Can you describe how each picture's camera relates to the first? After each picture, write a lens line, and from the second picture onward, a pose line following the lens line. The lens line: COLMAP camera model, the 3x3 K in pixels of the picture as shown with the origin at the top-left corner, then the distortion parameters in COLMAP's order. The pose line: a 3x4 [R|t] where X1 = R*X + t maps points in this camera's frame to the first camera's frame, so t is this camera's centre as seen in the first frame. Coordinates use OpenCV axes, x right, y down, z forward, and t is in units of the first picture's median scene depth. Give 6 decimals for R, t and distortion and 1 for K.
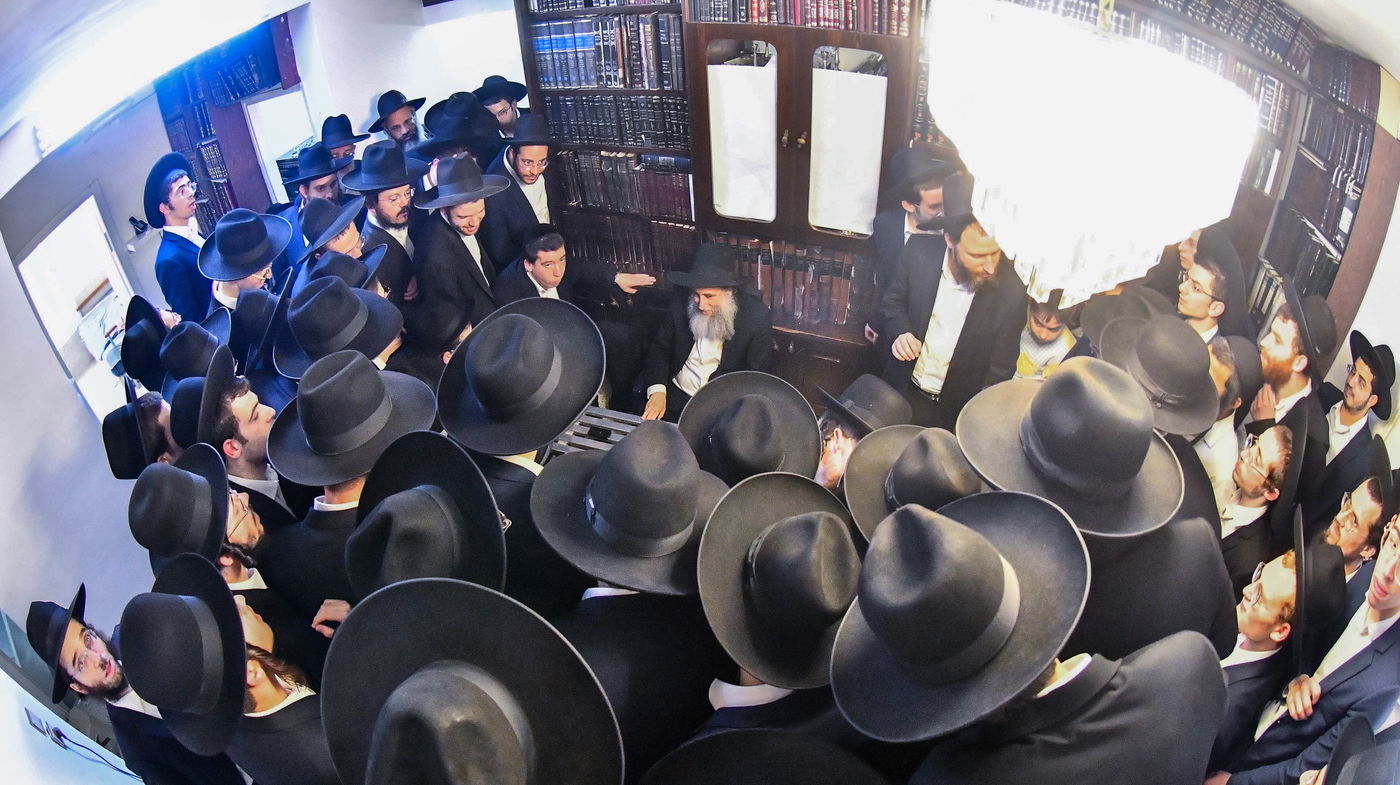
lens RADIAL K [[616.4, 0, 693.9], [0, 616.4, 392.9], [0, 0, 1]] dist [-0.311970, 0.089386]
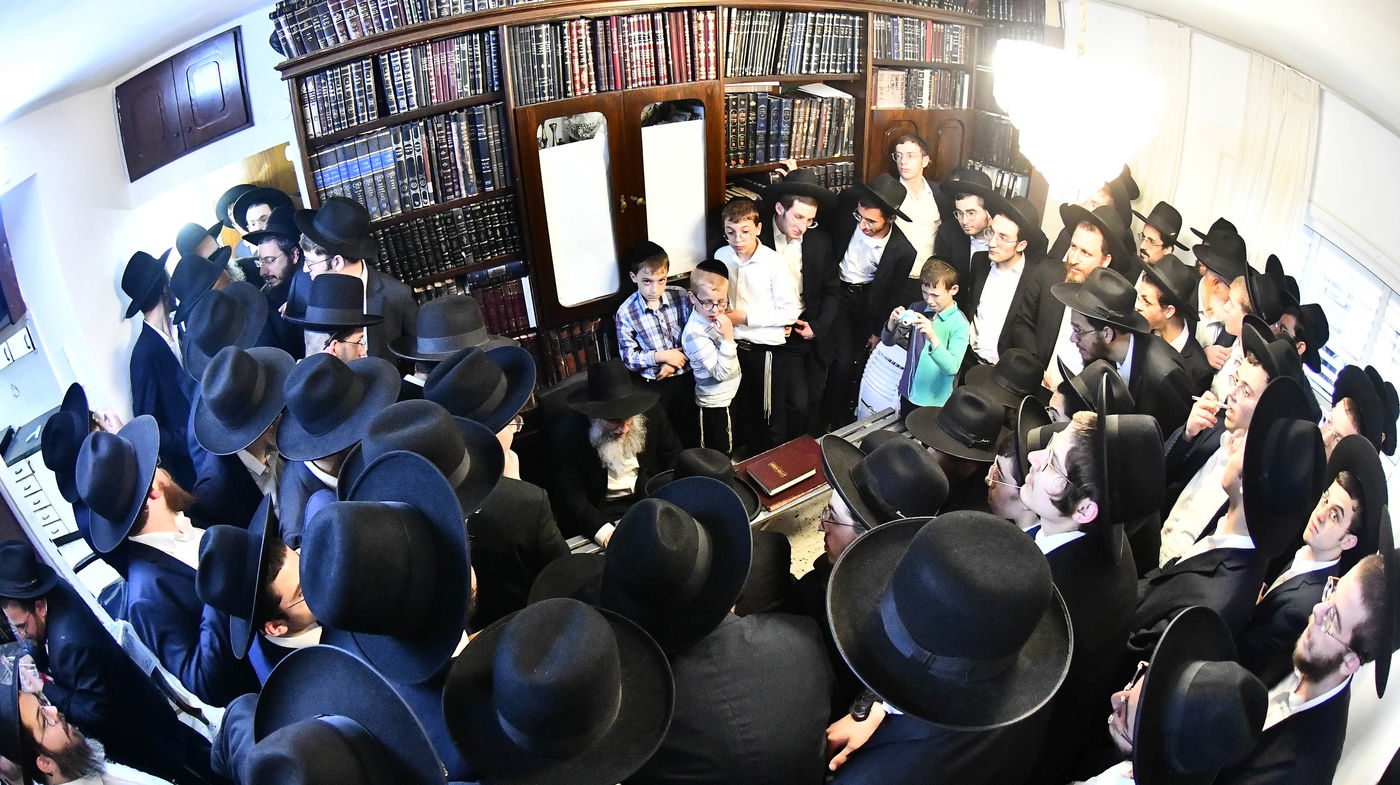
lens RADIAL K [[616.4, 0, 693.9], [0, 616.4, 392.9], [0, 0, 1]] dist [-0.311970, 0.089386]
pose [[0.677541, -0.409208, 0.611136, -0.527170], [0.505669, 0.862561, 0.016945, -0.104120], [-0.534076, 0.297552, 0.791344, 0.191041]]
